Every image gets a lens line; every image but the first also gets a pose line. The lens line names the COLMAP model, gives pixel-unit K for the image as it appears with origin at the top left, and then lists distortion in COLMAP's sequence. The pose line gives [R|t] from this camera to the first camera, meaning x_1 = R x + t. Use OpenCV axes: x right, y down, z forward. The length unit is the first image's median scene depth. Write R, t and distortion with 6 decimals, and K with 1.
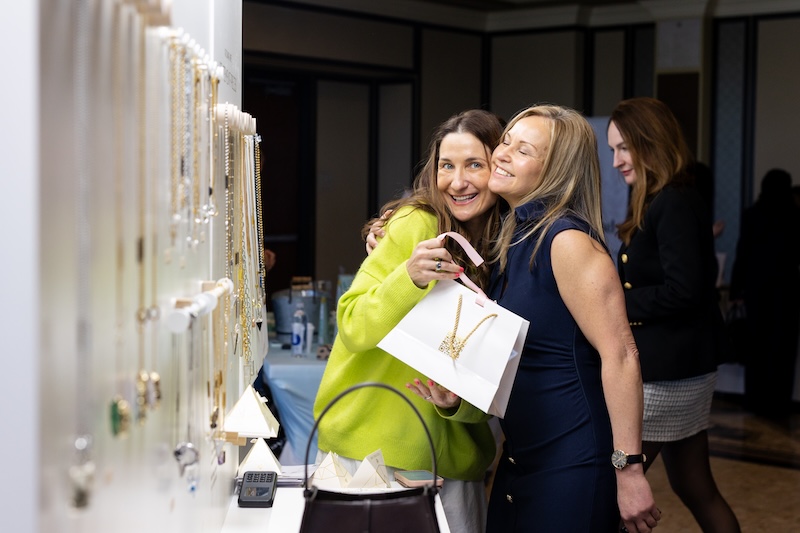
lens RADIAL K [[1268.4, 0, 397.9], [0, 1268.4, 267.0], [0, 0, 1]] dist [0.066955, 0.000000]
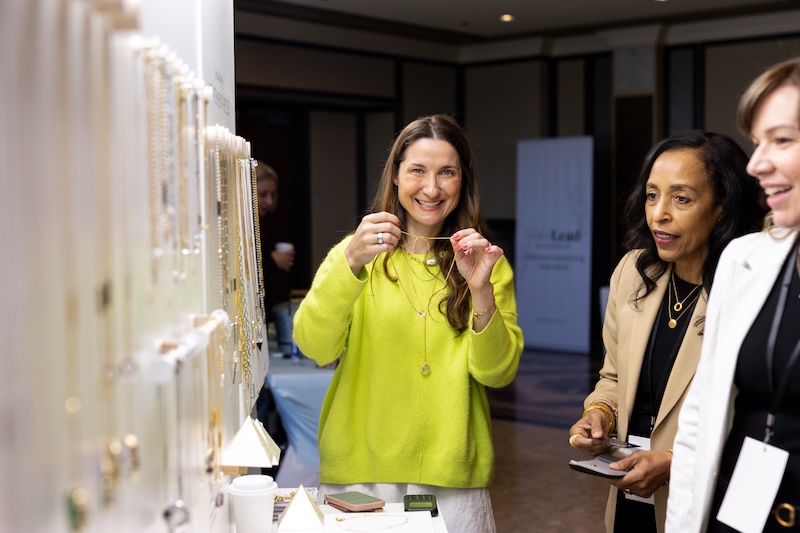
lens RADIAL K [[1096.8, 0, 403.2], [0, 1096.8, 265.4], [0, 0, 1]] dist [0.105734, 0.000000]
pose [[0.999534, -0.024249, 0.018551, -0.011117], [0.024365, 0.999685, -0.006029, -0.013384], [-0.018399, 0.006479, 0.999810, 0.147529]]
